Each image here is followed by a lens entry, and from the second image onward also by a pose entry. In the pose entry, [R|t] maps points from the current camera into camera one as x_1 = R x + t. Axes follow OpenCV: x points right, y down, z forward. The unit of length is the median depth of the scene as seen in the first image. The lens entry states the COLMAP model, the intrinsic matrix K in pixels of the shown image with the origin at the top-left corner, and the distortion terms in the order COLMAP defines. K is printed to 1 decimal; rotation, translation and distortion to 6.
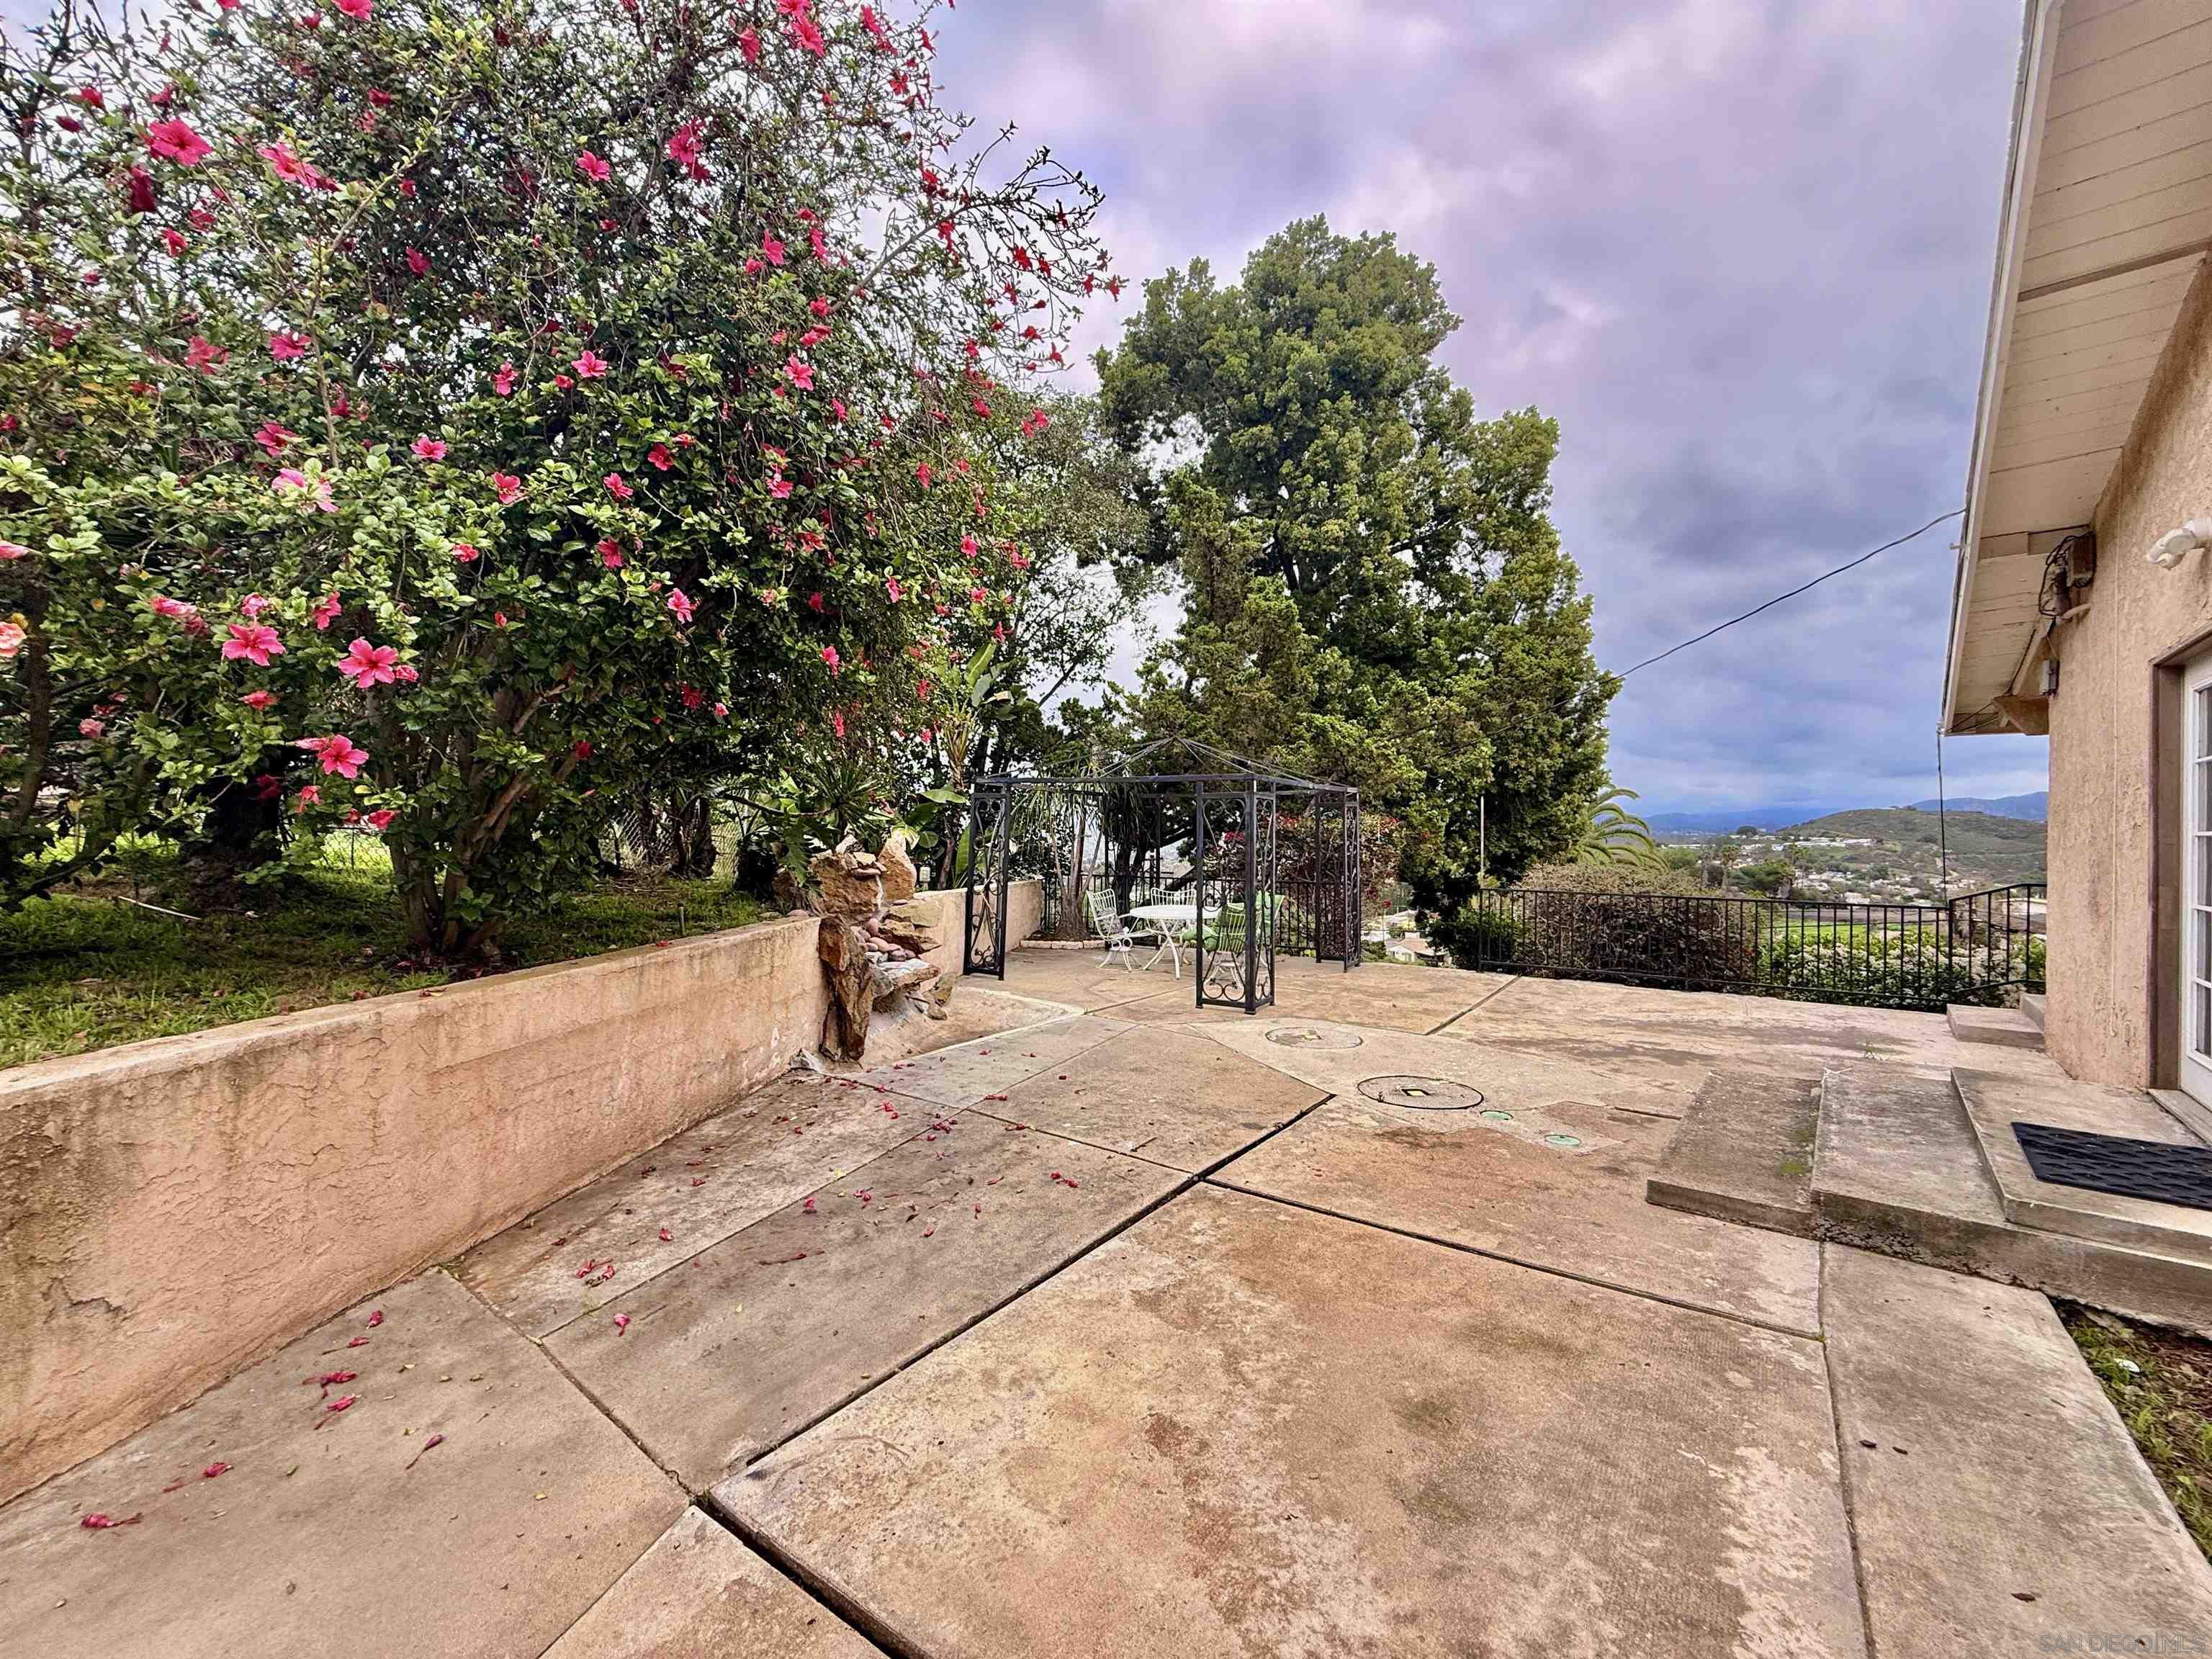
lens RADIAL K [[885.5, 0, 1100.5], [0, 885.5, 829.4], [0, 0, 1]] dist [0.000944, -0.000168]
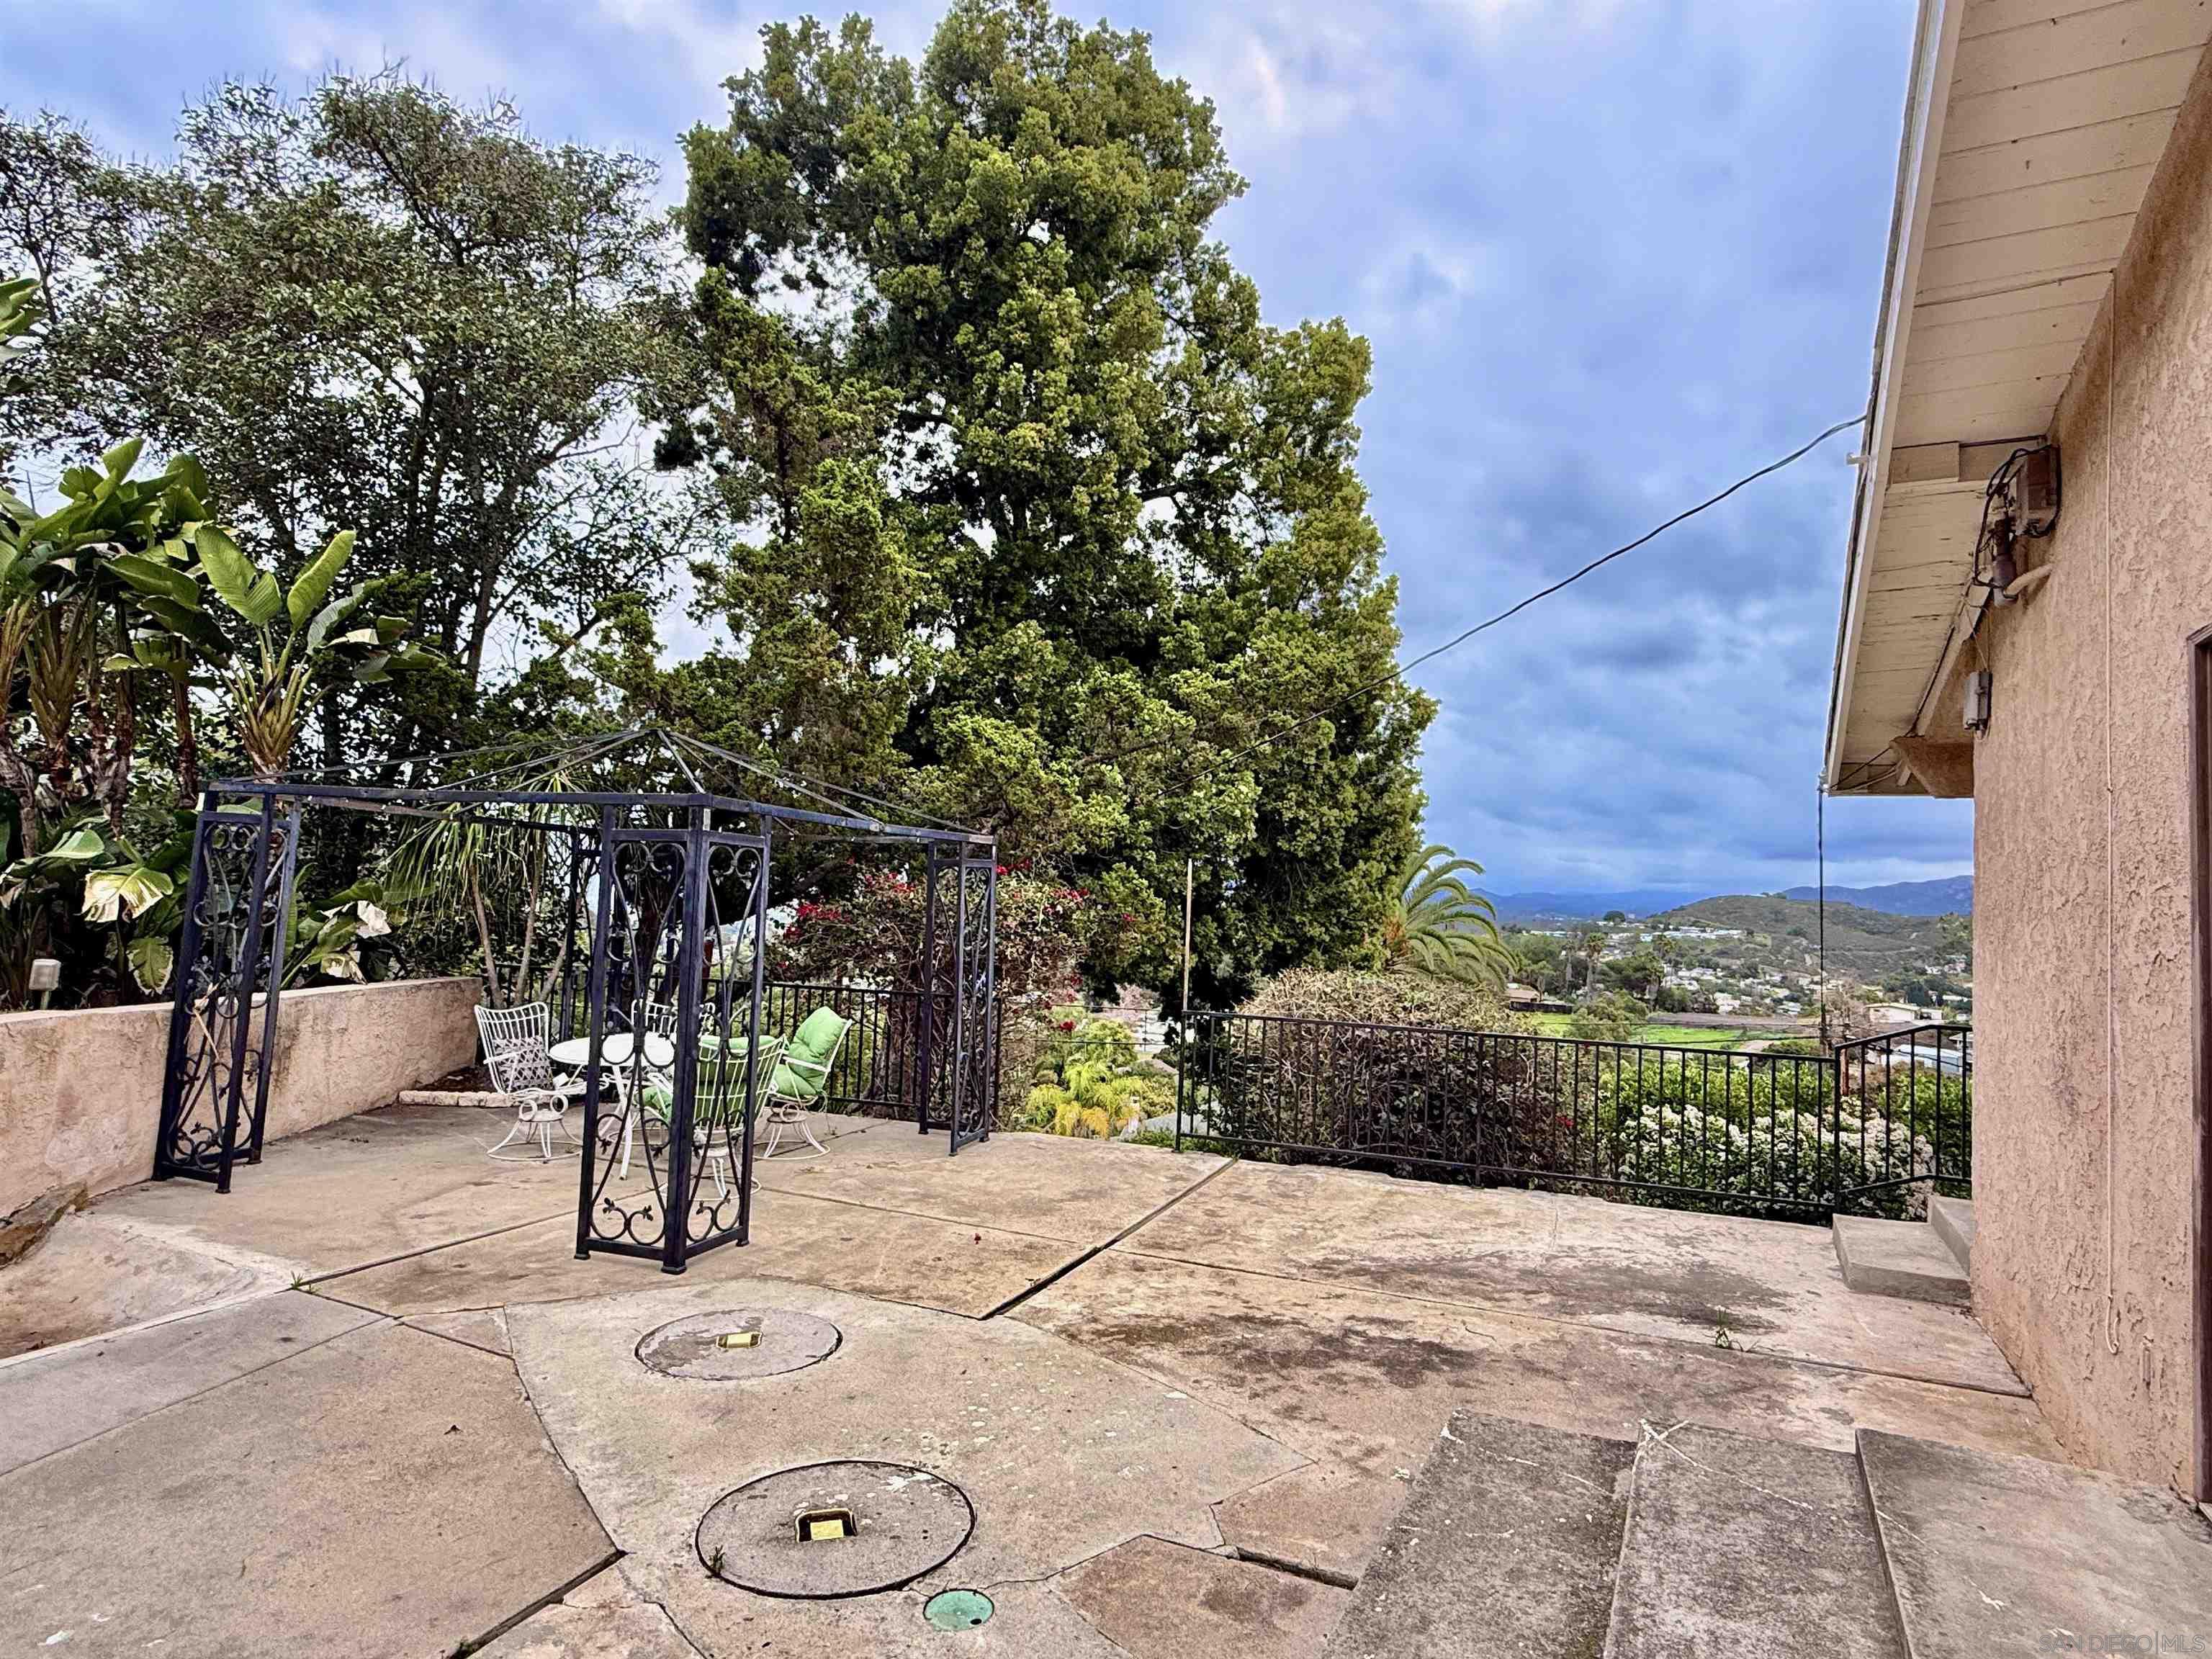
lens RADIAL K [[1204.4, 0, 1107.1], [0, 1204.4, 837.6], [0, 0, 1]] dist [-0.004287, 0.000280]
pose [[0.972948, 0.043514, 0.226889, 0.130077], [-0.033071, 0.998220, -0.049628, -0.006225], [-0.228645, 0.040782, 0.972655, 0.144869]]
